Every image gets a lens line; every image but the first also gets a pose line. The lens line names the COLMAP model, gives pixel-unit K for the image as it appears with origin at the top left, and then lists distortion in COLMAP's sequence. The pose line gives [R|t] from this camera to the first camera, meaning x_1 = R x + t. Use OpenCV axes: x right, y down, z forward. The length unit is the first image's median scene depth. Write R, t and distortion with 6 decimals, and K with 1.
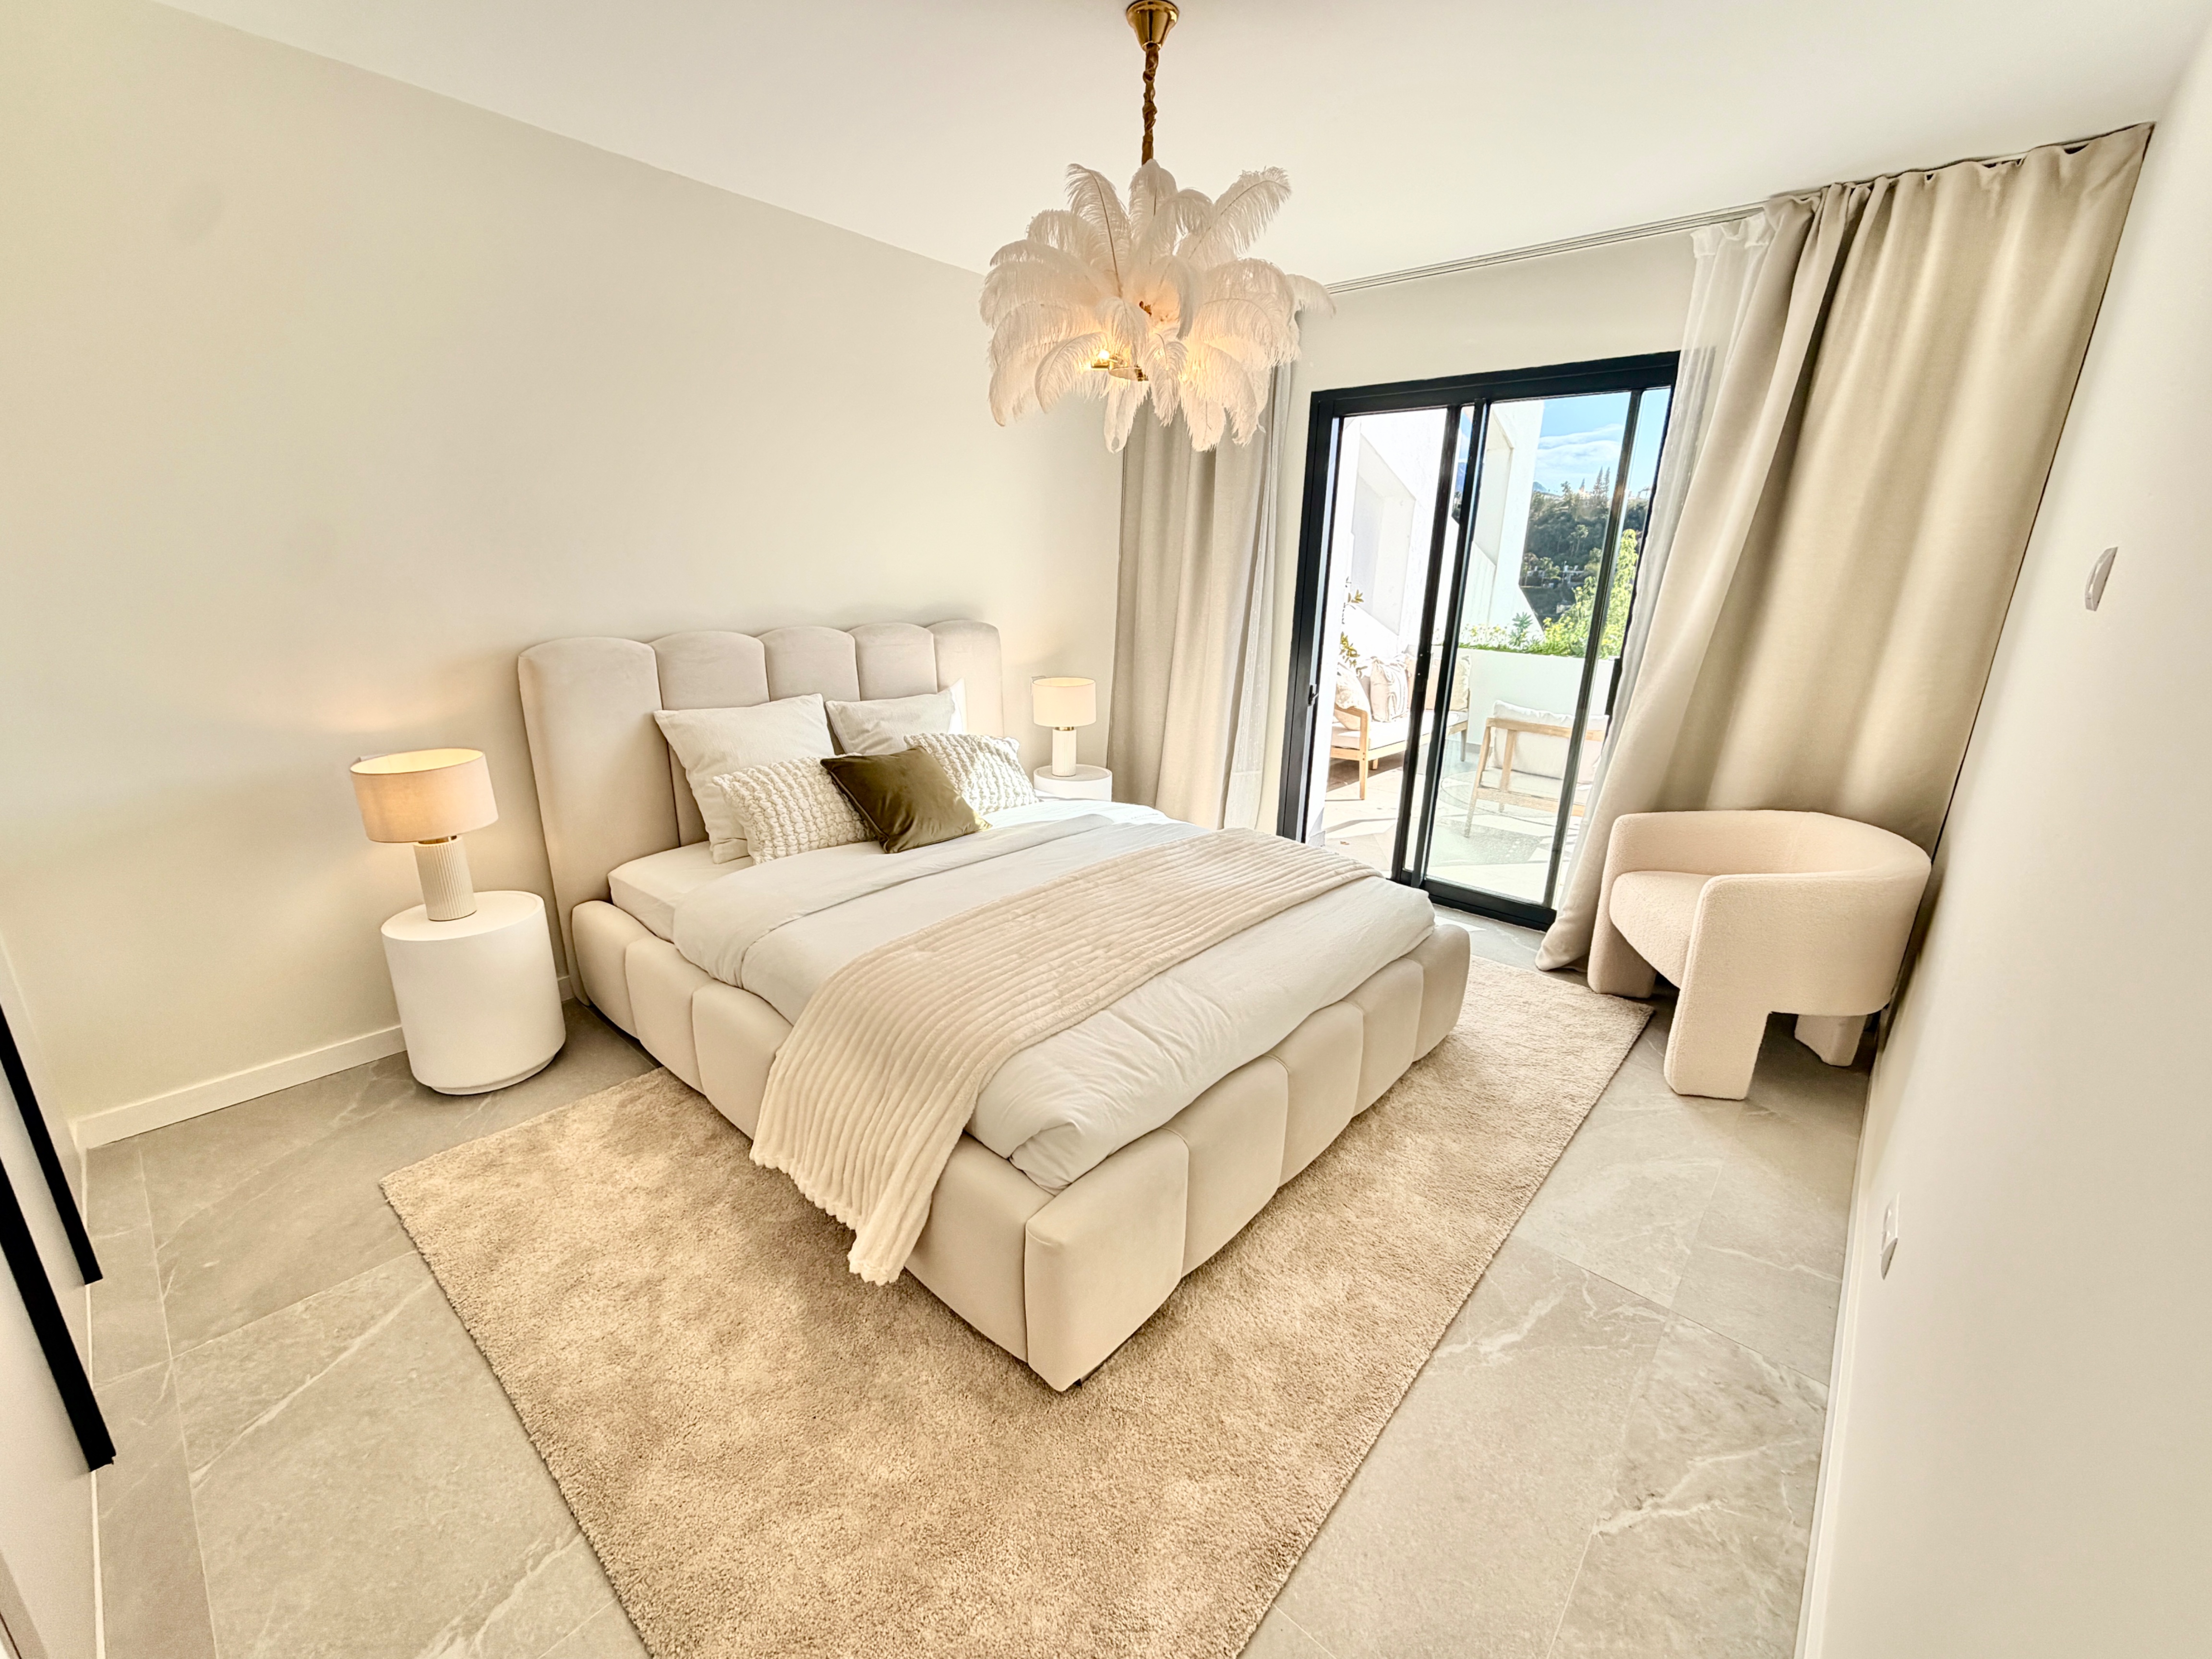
lens RADIAL K [[920.7, 0, 1104.7], [0, 920.7, 792.3], [0, 0, 1]] dist [0.000615, 0.000573]
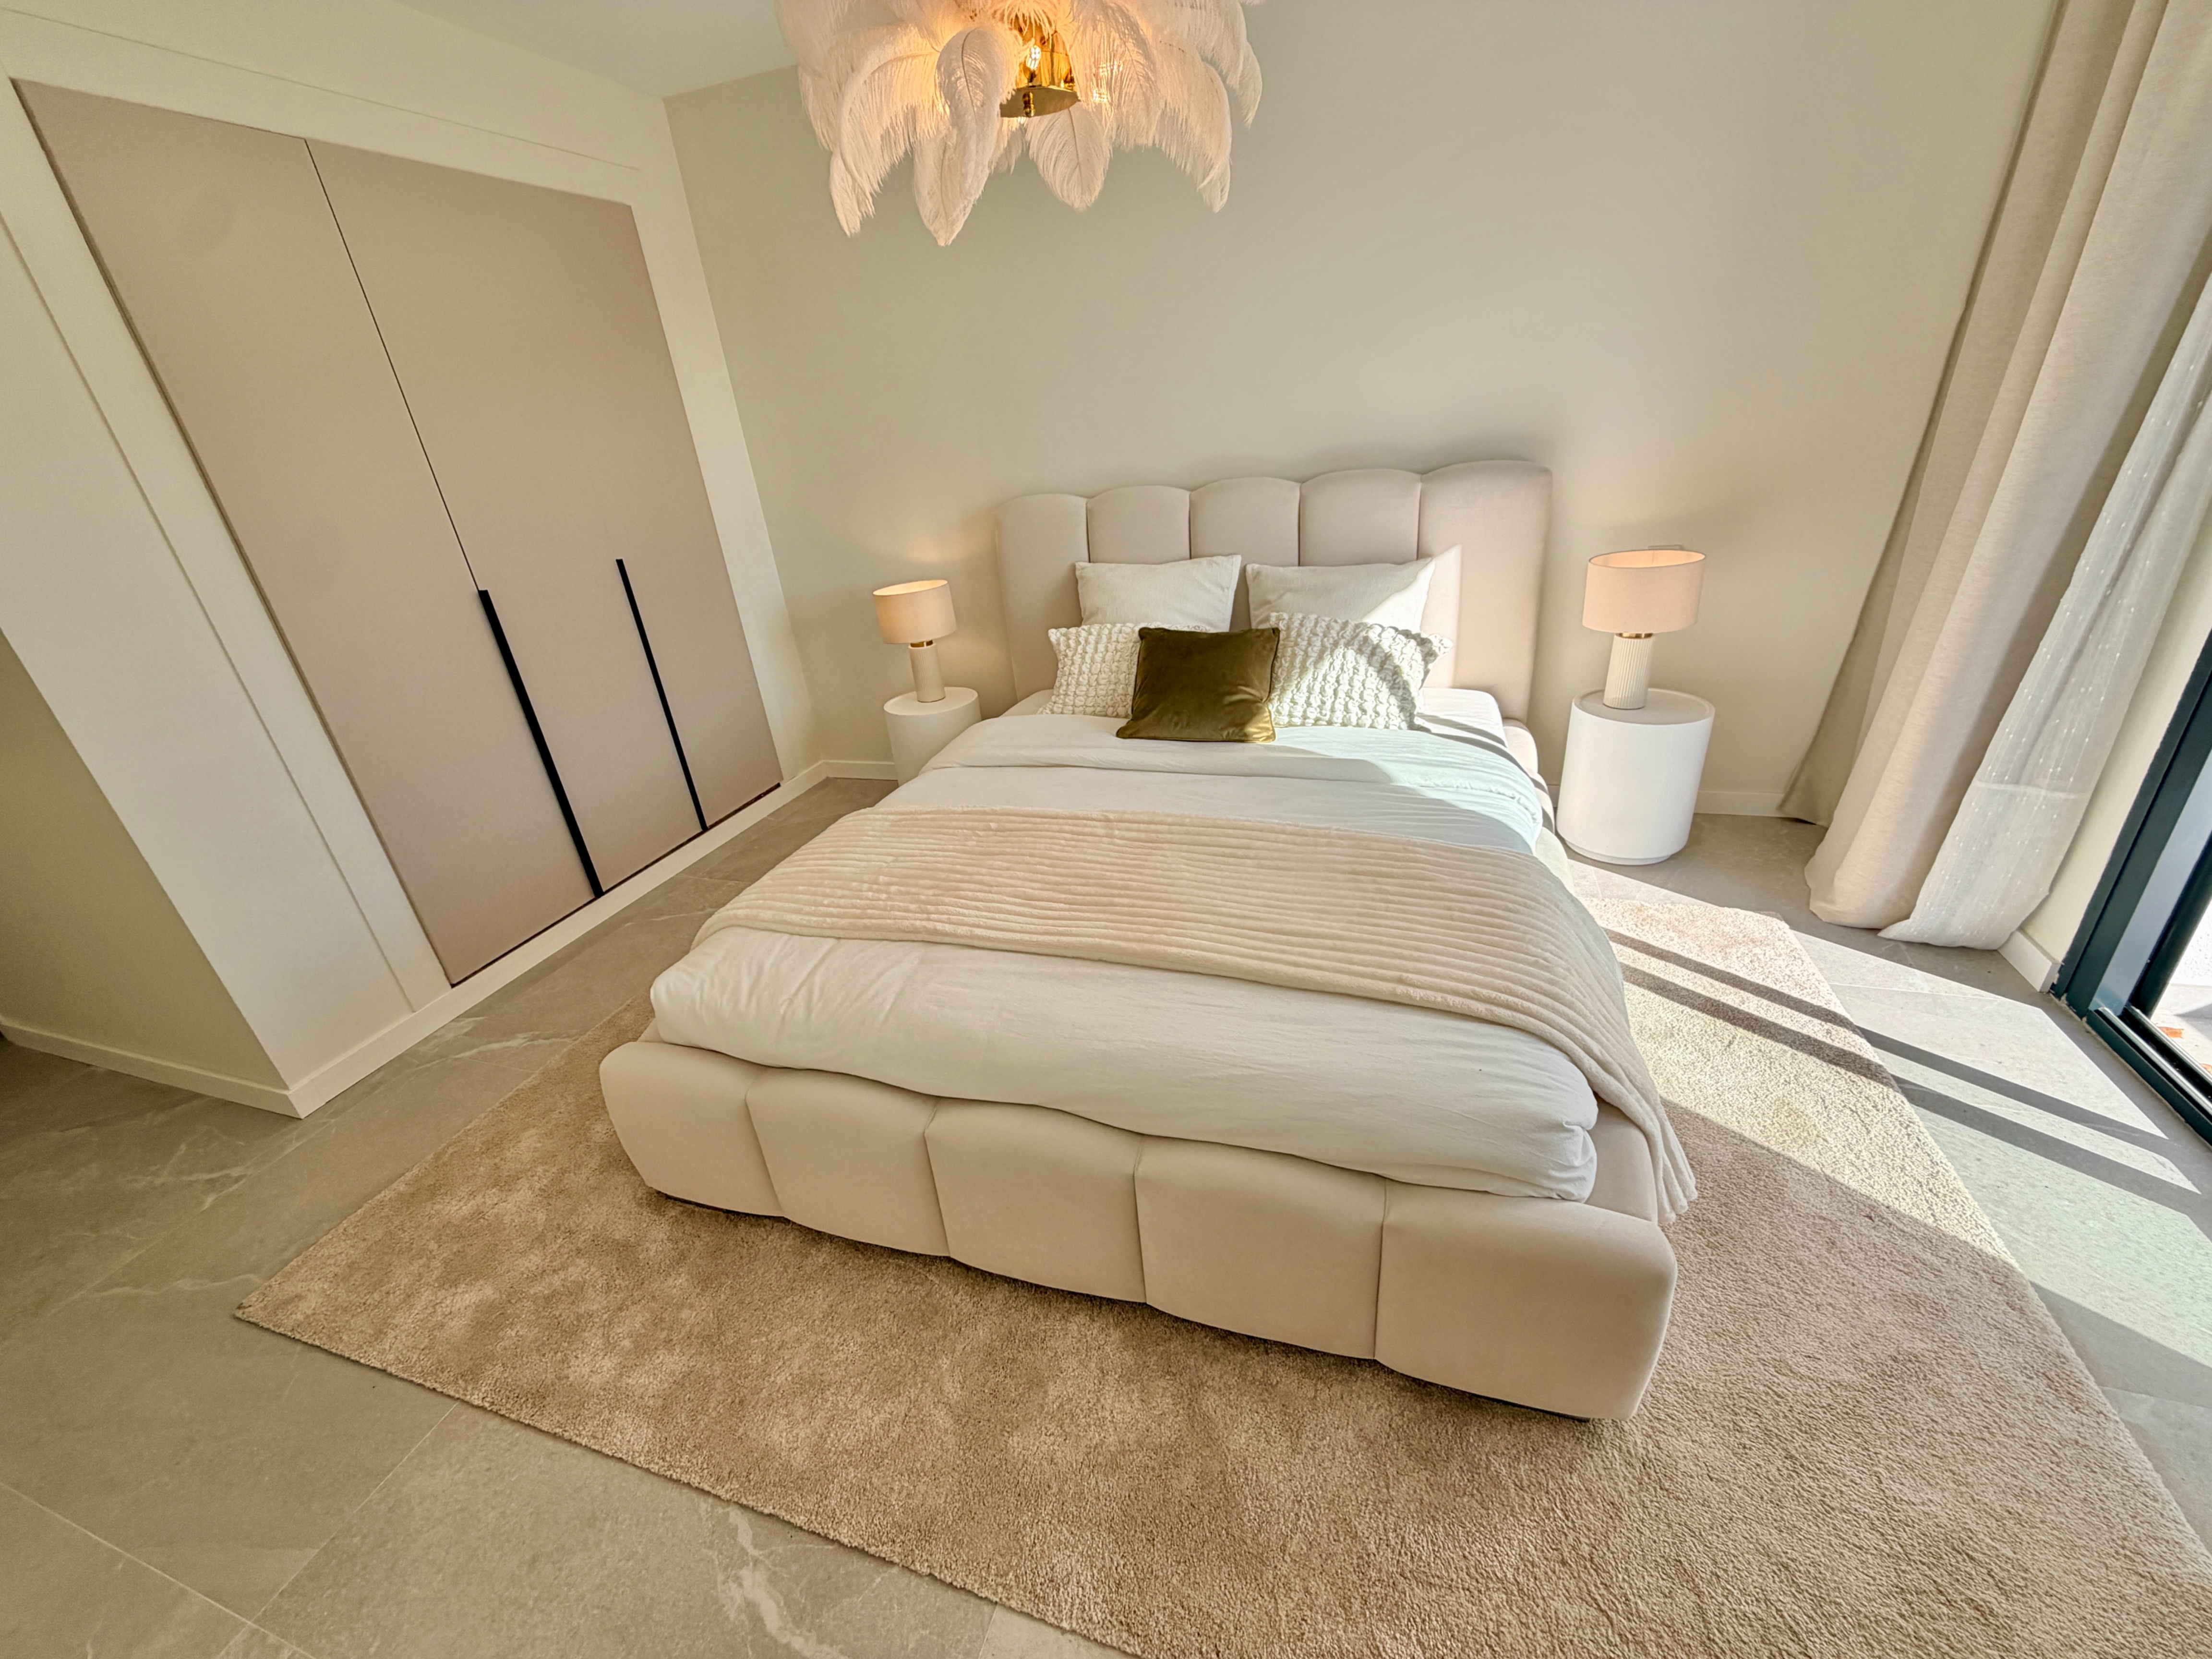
lens RADIAL K [[920.7, 0, 1104.7], [0, 920.7, 792.3], [0, 0, 1]] dist [0.000615, 0.000573]
pose [[0.371394, 0.305108, -0.876913, 0.634182], [-0.127999, 0.952272, 0.277118, -0.145117], [0.919610, 0.009324, 0.392722, 0.635972]]
